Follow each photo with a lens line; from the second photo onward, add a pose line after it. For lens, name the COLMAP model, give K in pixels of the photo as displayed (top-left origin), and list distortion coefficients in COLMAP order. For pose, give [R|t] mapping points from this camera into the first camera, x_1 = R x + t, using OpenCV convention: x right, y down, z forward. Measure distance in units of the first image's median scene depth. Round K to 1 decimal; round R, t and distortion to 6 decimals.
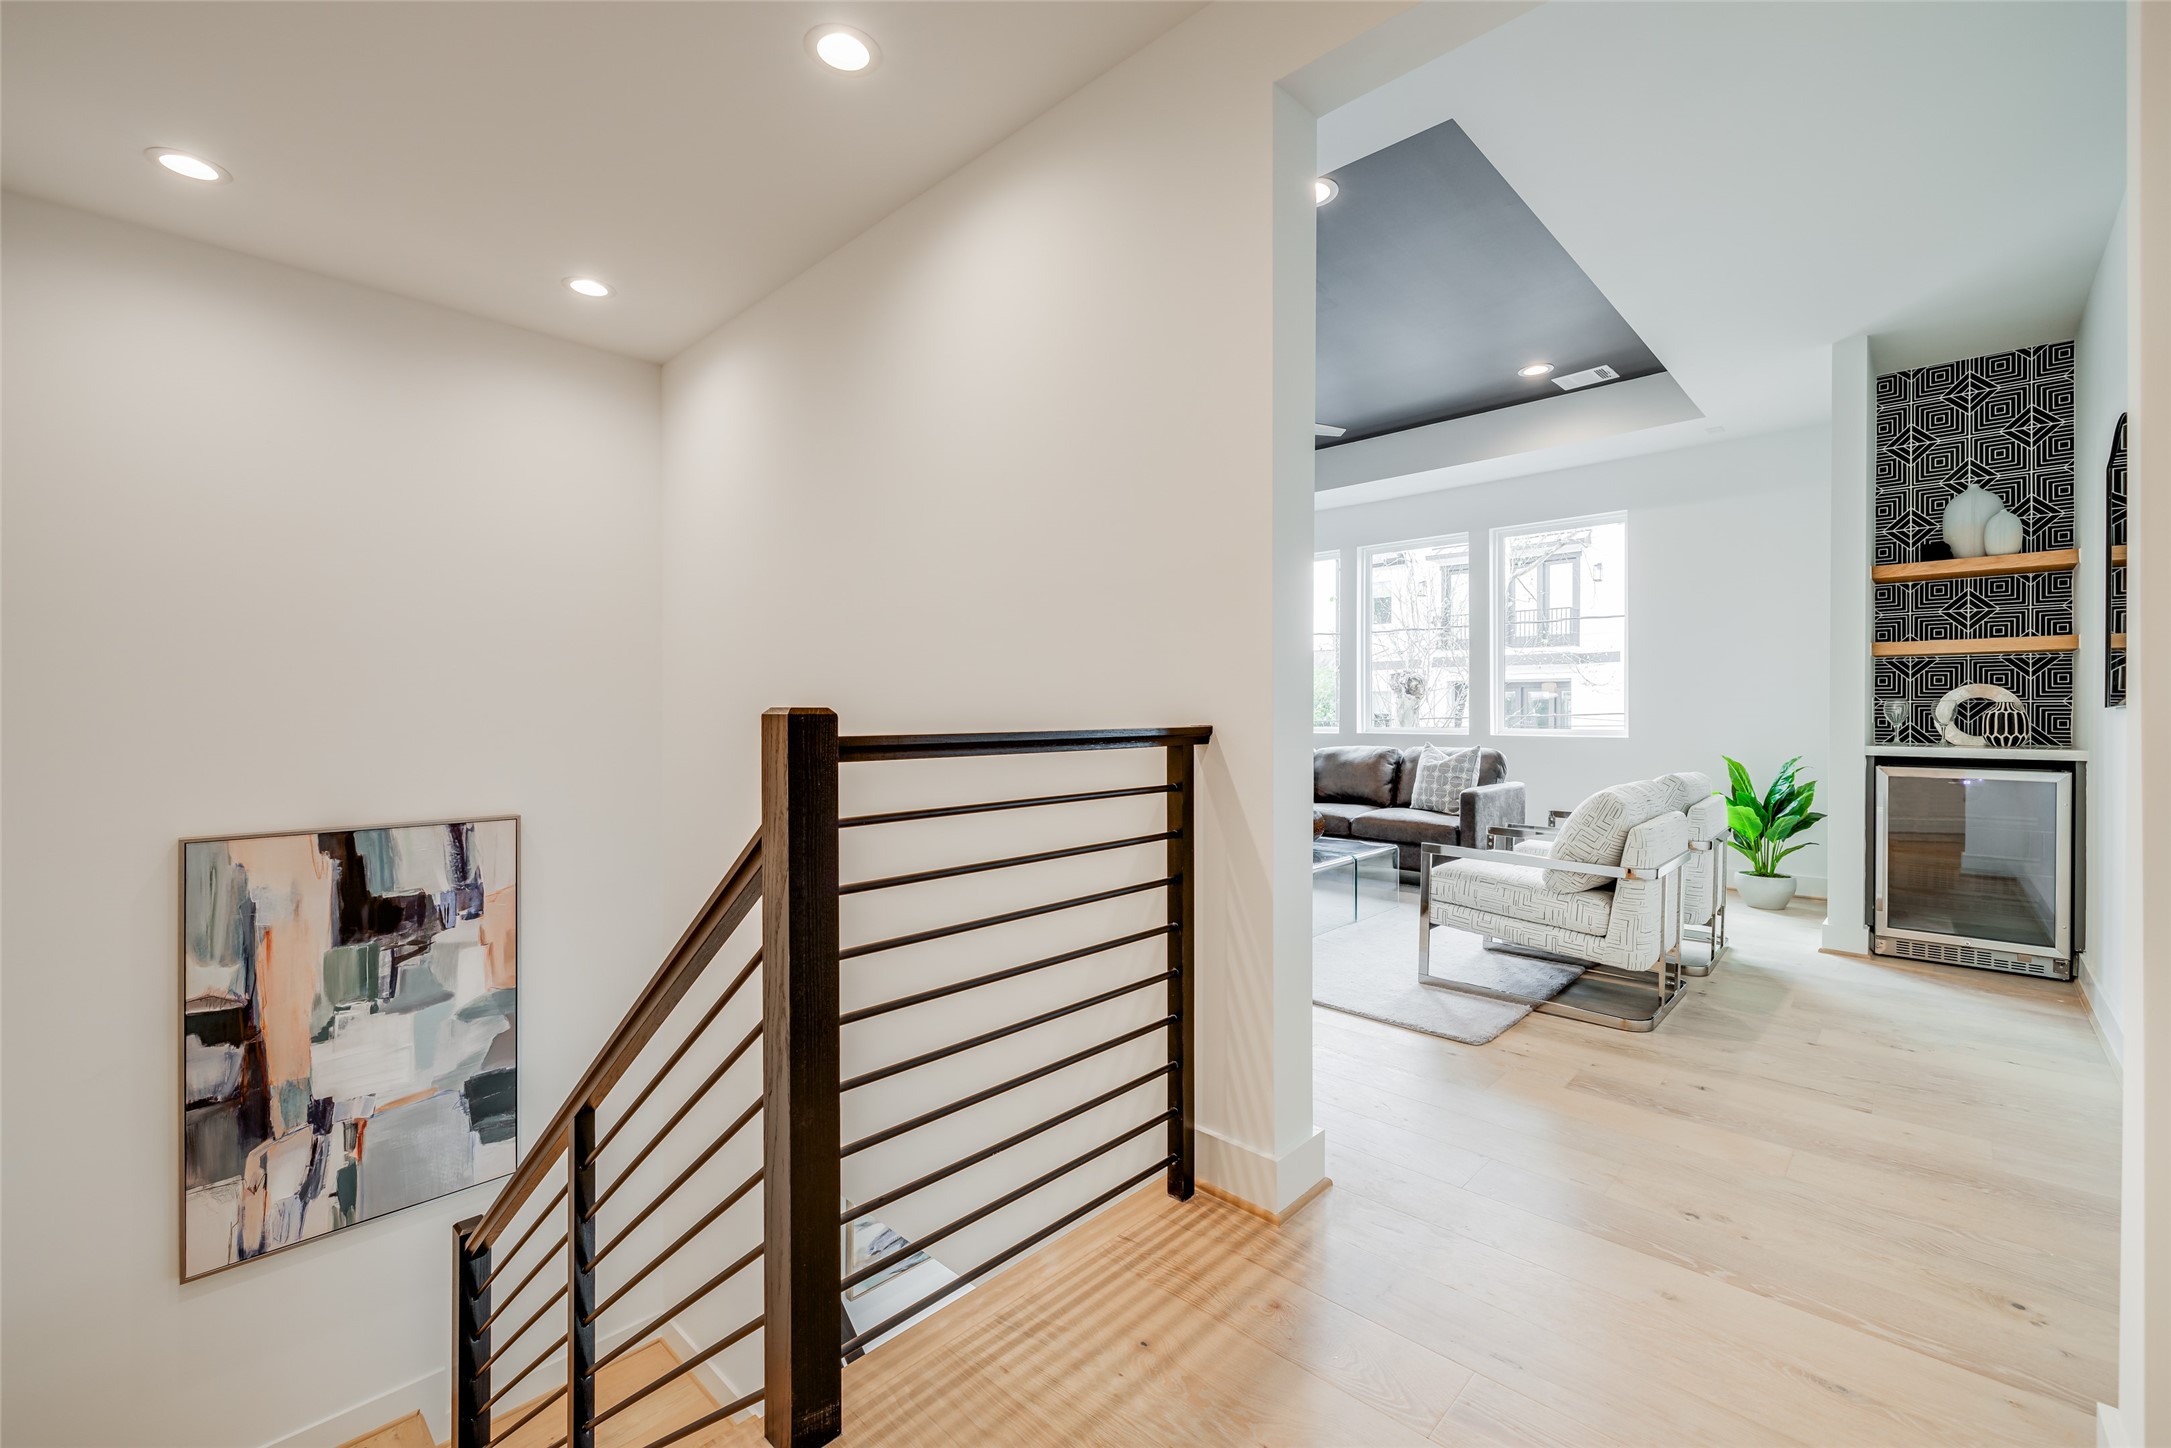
lens RADIAL K [[910.5, 0, 1089.2], [0, 910.5, 714.3], [0, 0, 1]] dist [-0.001728, -0.000237]
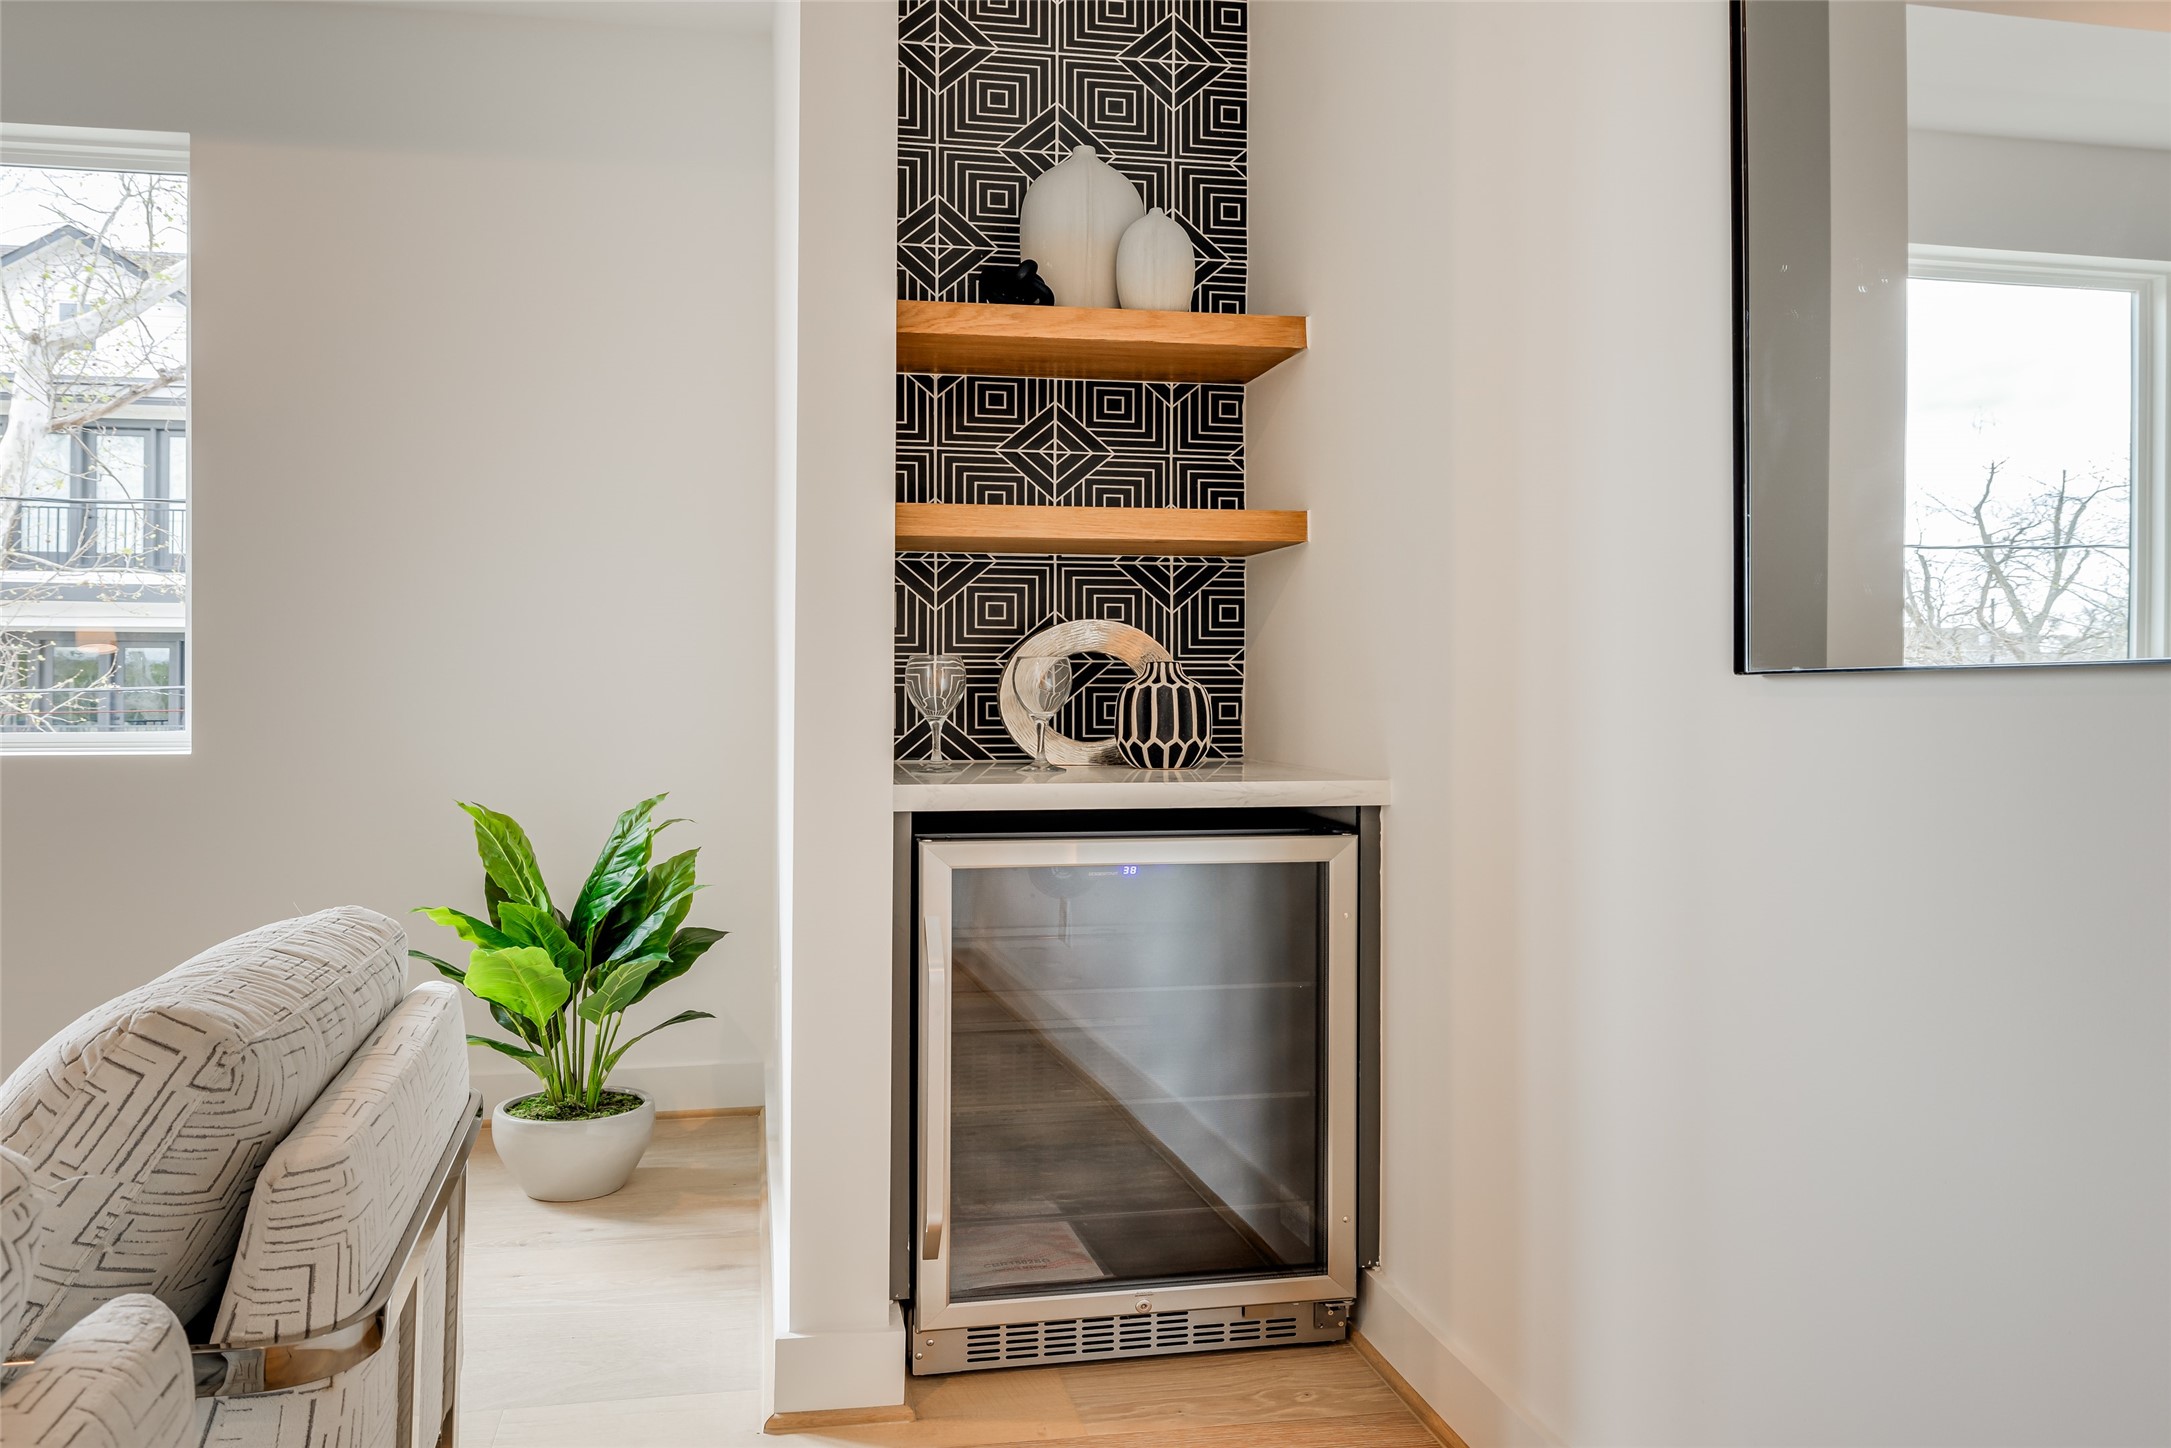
lens RADIAL K [[745.0, 0, 1087.1], [0, 745.0, 678.8], [0, 0, 1]] dist [0.000298, 0.000053]
pose [[0.278157, 0.004447, 0.960525, 0.613596], [0.003523, 0.999978, -0.005650, -0.003470], [-0.960529, 0.004956, 0.278136, 0.864333]]
